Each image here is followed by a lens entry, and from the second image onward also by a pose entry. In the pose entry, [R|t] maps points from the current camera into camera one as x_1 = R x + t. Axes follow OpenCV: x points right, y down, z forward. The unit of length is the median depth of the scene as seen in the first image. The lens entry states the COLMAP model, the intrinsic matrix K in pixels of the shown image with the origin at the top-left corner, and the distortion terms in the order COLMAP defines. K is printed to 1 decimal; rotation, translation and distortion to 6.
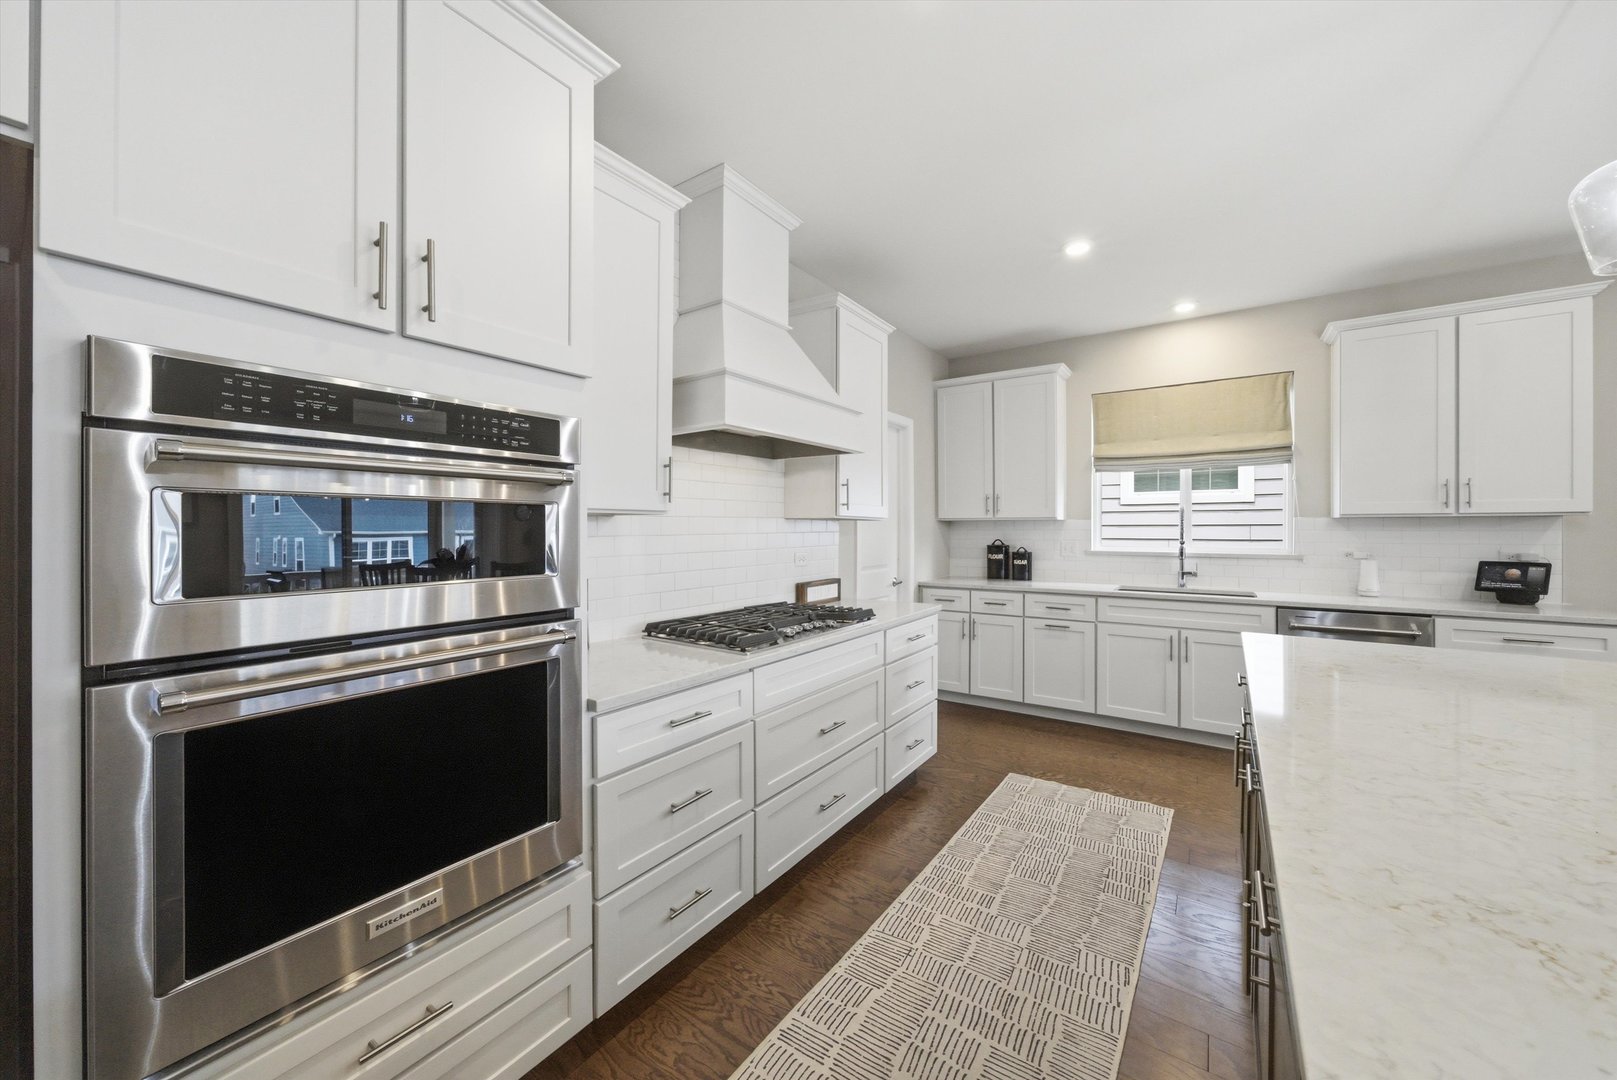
lens RADIAL K [[594.0, 0, 804.8], [0, 594.0, 528.3], [0, 0, 1]] dist [-0.011002, 0.005805]
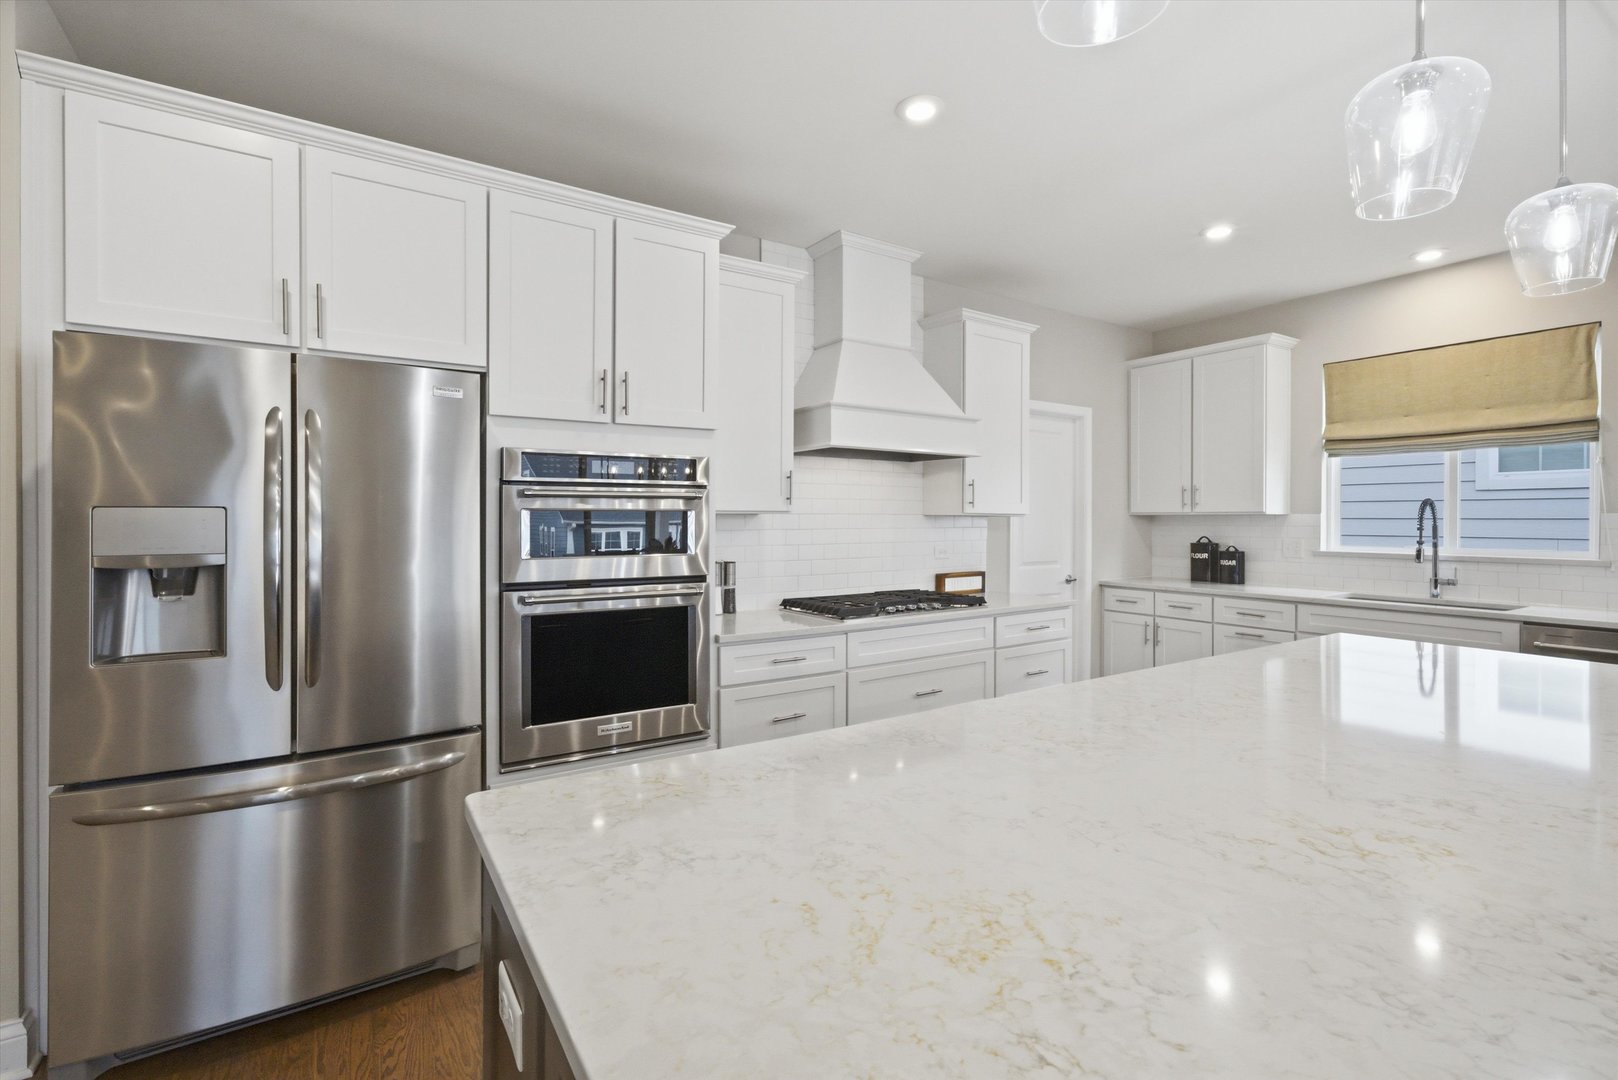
lens RADIAL K [[716.6, 0, 790.2], [0, 716.6, 520.6], [0, 0, 1]] dist [-0.005177, 0.004570]
pose [[0.922231, 0.002400, -0.386631, 0.269118], [-0.001918, 0.999997, 0.001632, -0.008115], [0.386634, -0.000763, 0.922233, -0.331286]]
